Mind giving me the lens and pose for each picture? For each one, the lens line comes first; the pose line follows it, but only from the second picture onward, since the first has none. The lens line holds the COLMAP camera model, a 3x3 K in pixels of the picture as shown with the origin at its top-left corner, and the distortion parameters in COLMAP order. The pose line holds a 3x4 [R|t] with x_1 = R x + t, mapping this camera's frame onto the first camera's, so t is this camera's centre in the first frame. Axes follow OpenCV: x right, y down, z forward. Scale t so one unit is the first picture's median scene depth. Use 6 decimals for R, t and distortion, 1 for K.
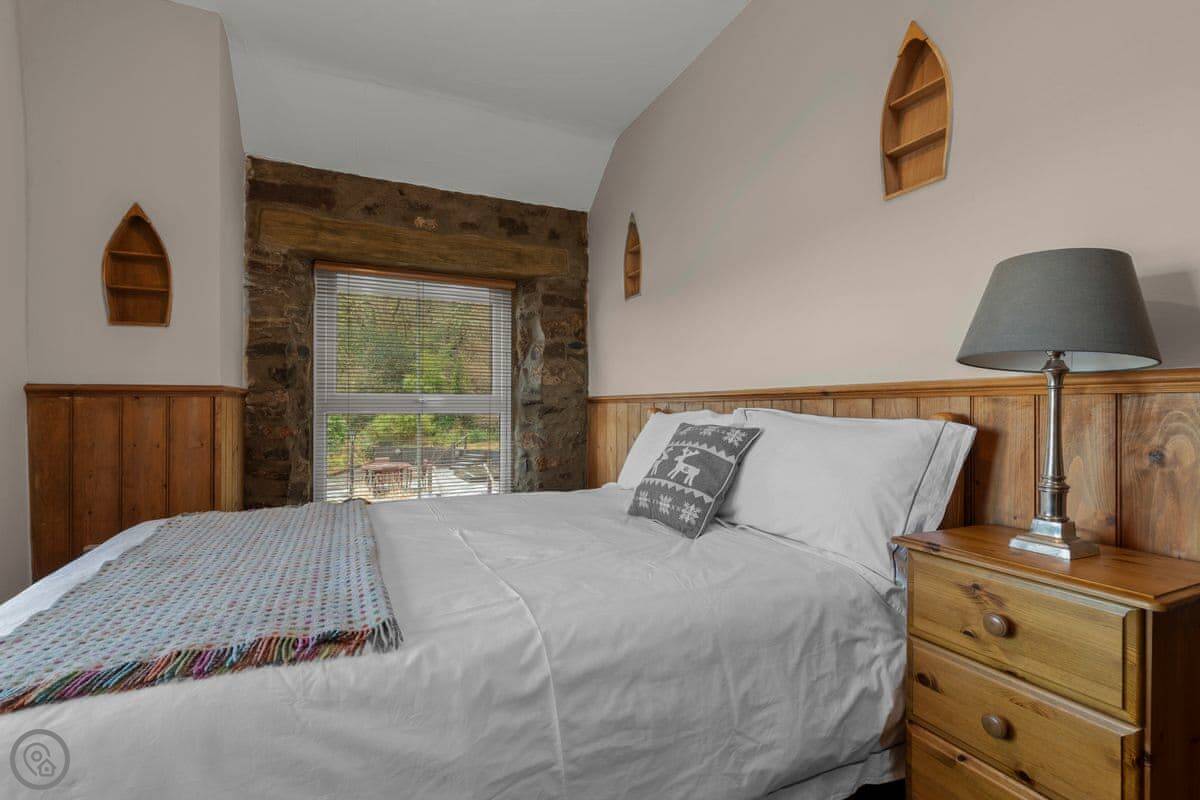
lens RADIAL K [[537.3, 0, 603.2], [0, 537.3, 406.6], [0, 0, 1]] dist [0.004320, -0.000576]
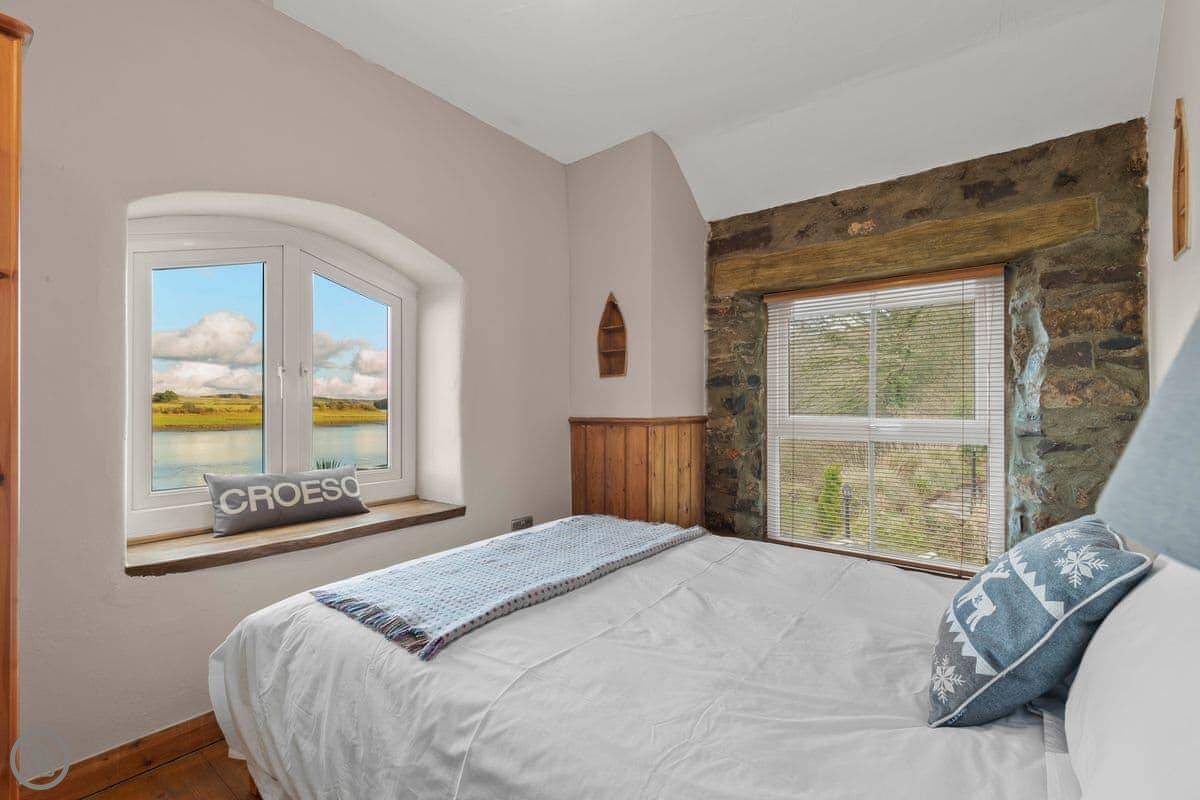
lens RADIAL K [[537.3, 0, 602.3], [0, 537.3, 403.0], [0, 0, 1]] dist [0.004320, -0.000576]
pose [[0.437984, -0.004142, -0.898973, 0.289979], [-0.000451, 0.999988, -0.004827, -0.050264], [0.898982, 0.002519, 0.437977, 0.239791]]
